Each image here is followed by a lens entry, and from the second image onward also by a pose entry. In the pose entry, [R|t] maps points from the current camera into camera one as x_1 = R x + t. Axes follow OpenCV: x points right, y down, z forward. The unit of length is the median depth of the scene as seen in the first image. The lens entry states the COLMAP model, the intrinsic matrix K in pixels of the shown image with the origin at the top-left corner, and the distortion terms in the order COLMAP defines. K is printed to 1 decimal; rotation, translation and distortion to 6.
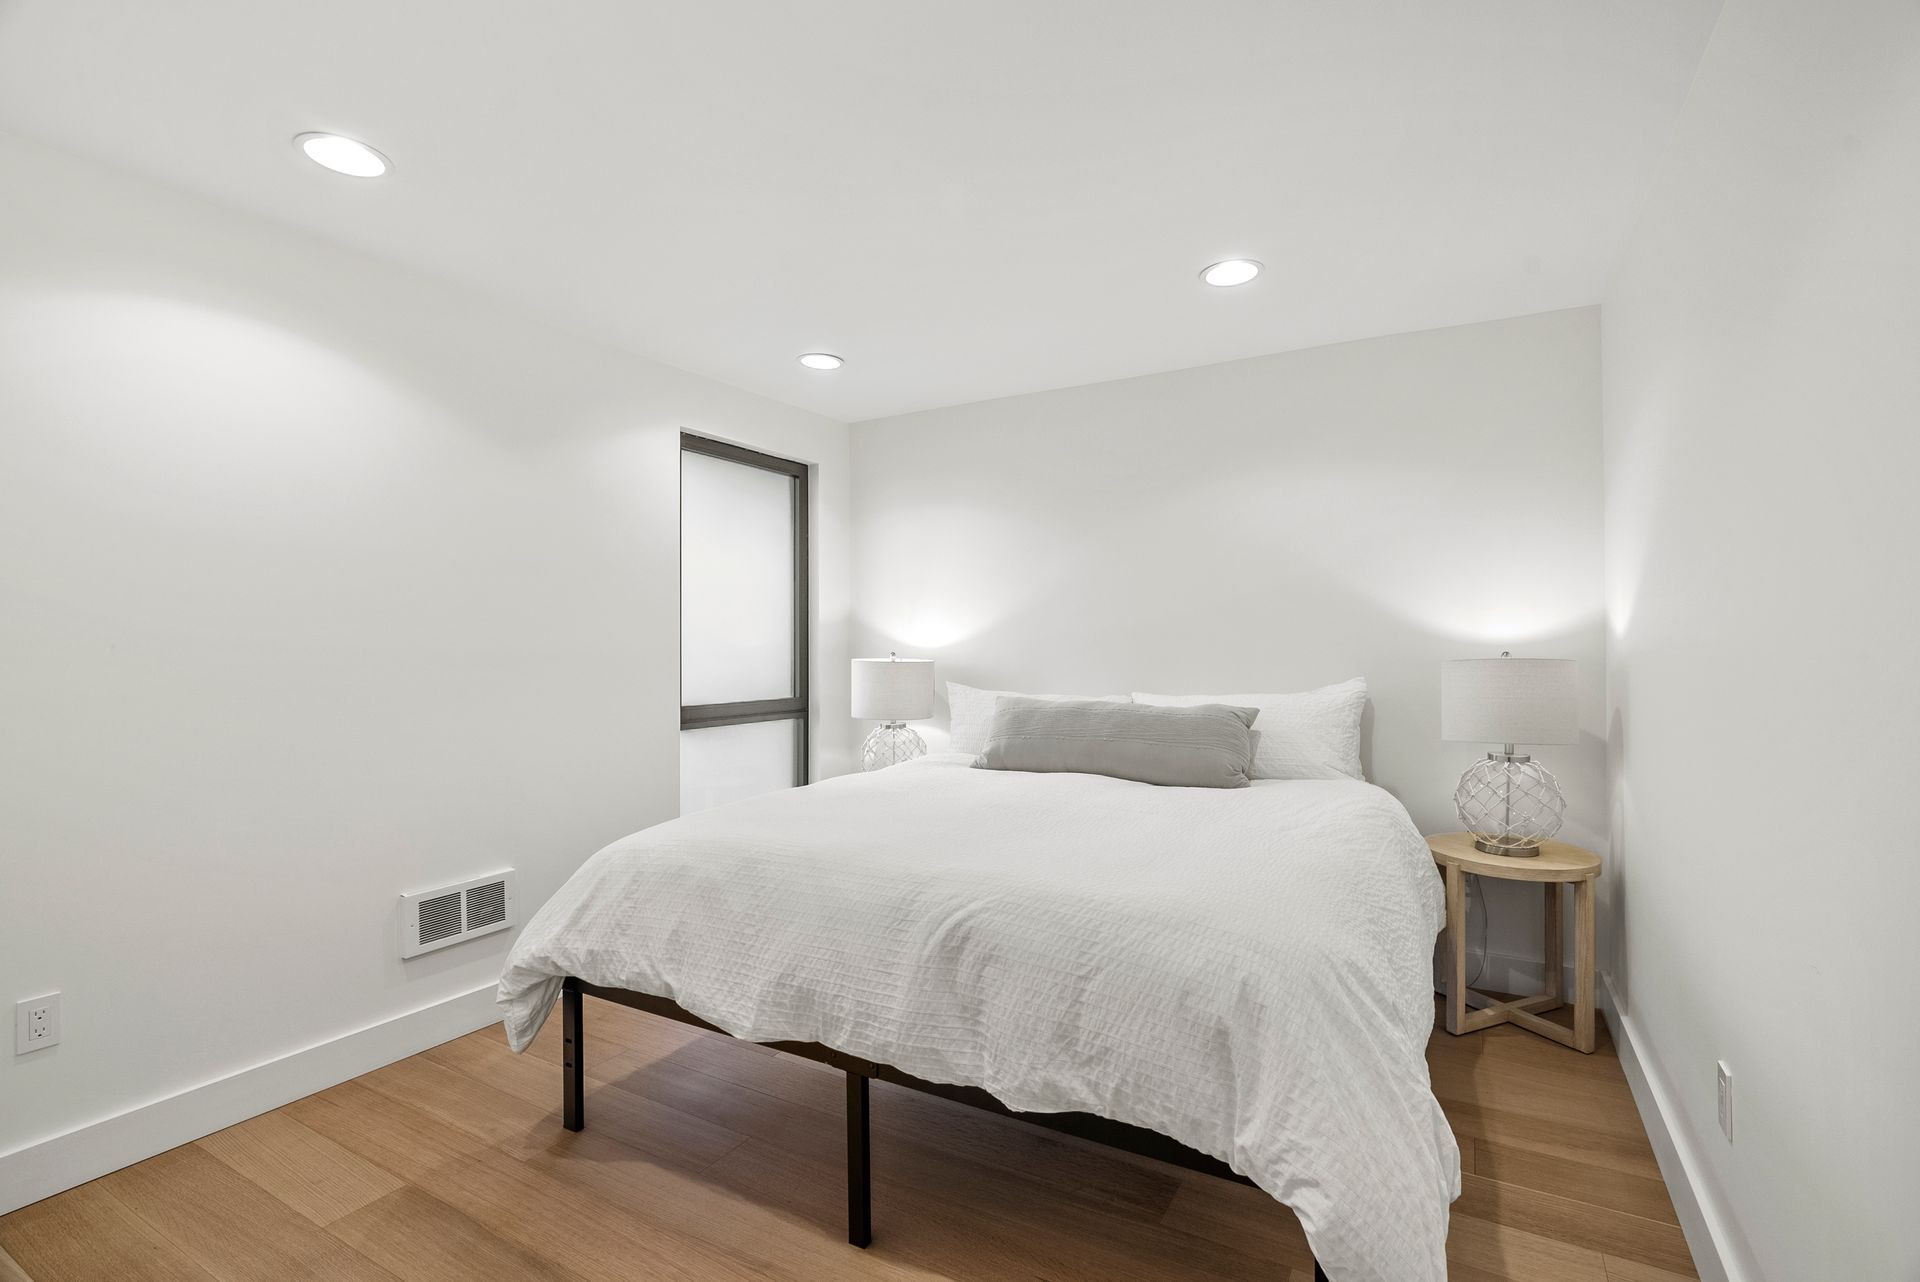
lens RADIAL K [[873.7, 0, 969.4], [0, 873.7, 644.3], [0, 0, 1]] dist [-0.009924, 0.003478]
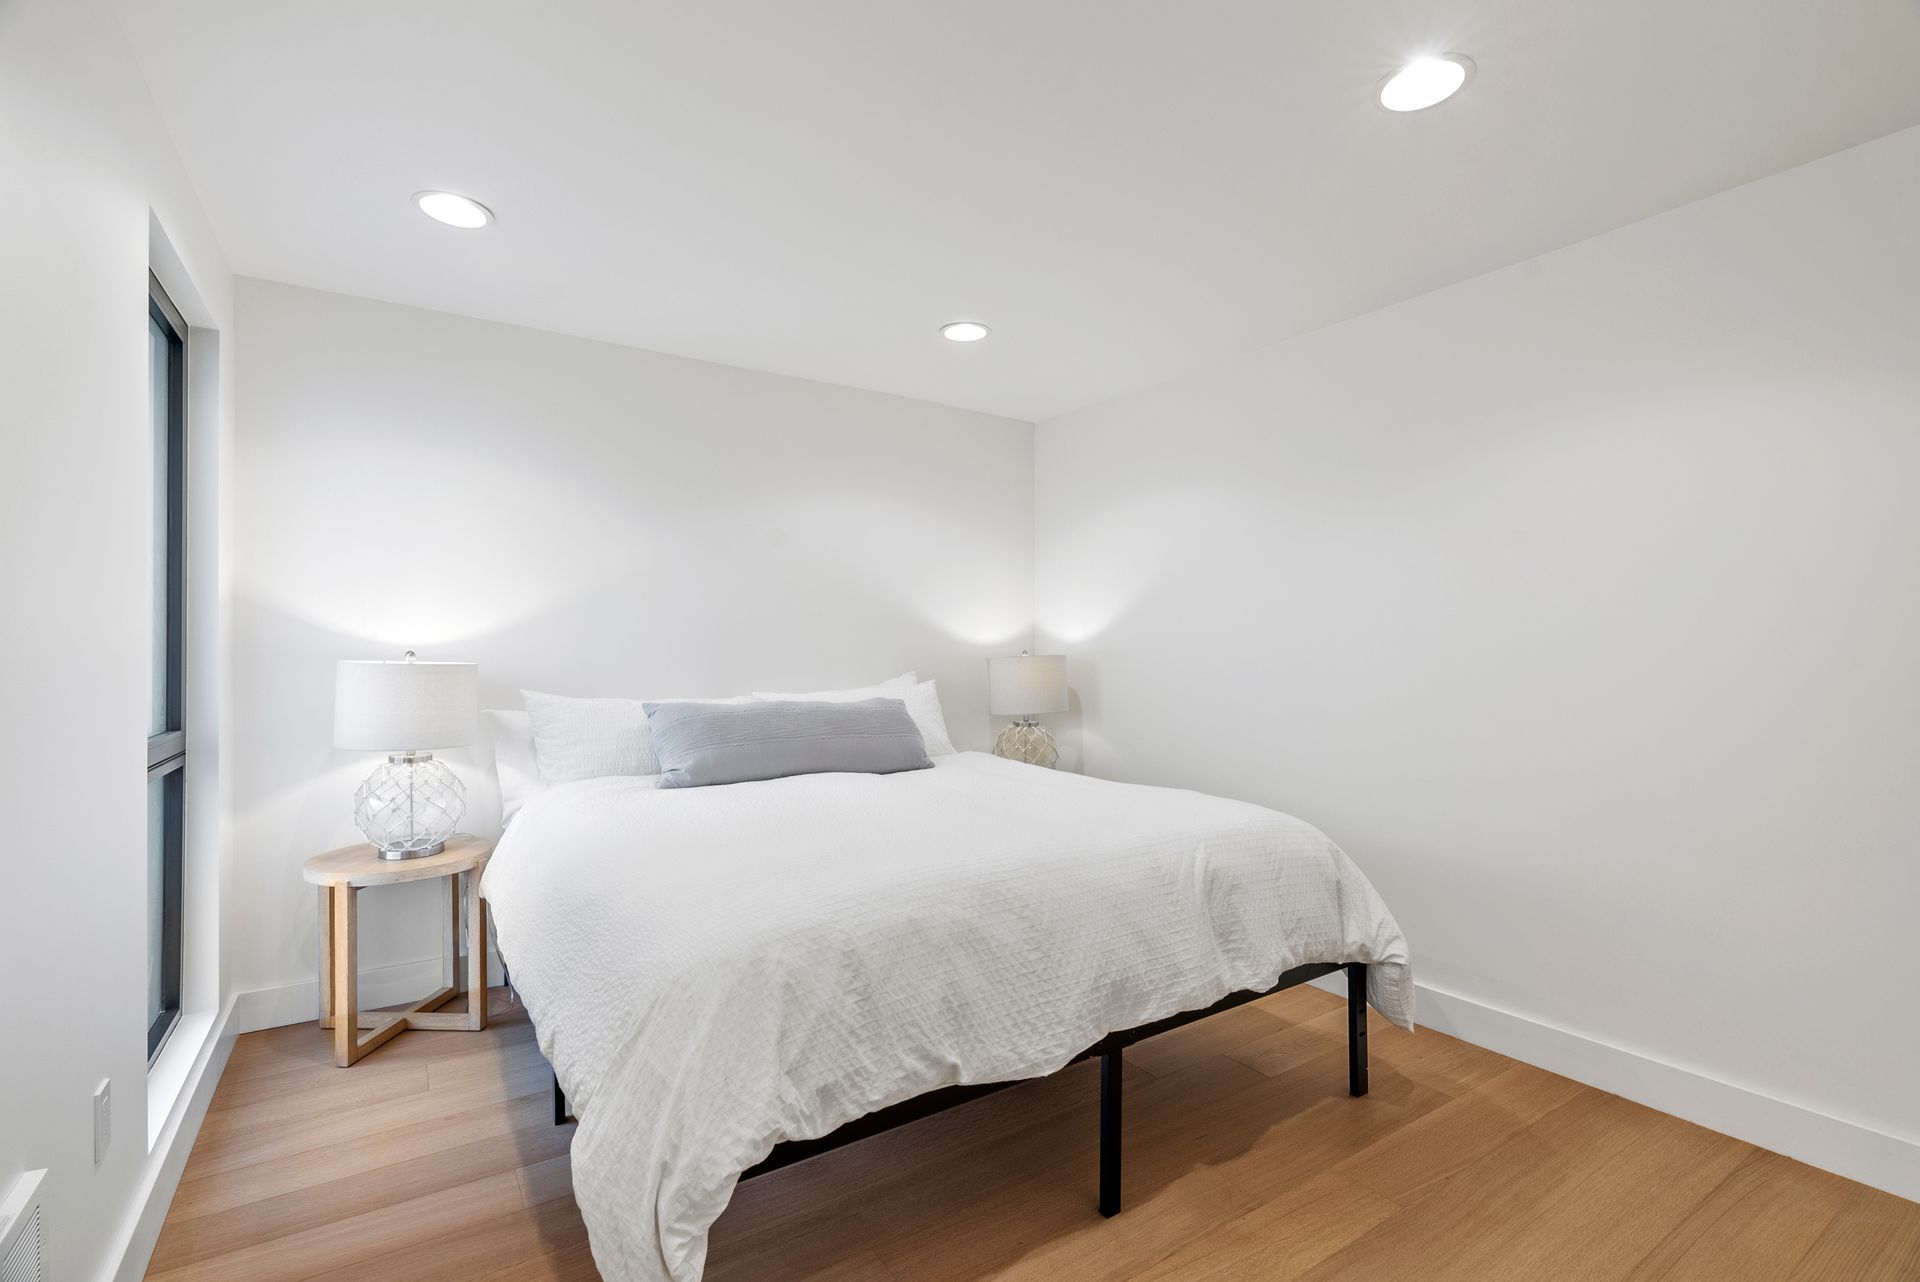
lens RADIAL K [[873.7, 0, 973.6], [0, 873.7, 642.6], [0, 0, 1]] dist [-0.009924, 0.003478]
pose [[0.441508, 0.009479, 0.897207, -1.049150], [-0.007103, 0.999950, -0.007069, 0.008371], [-0.897229, -0.003252, 0.441553, 0.626998]]
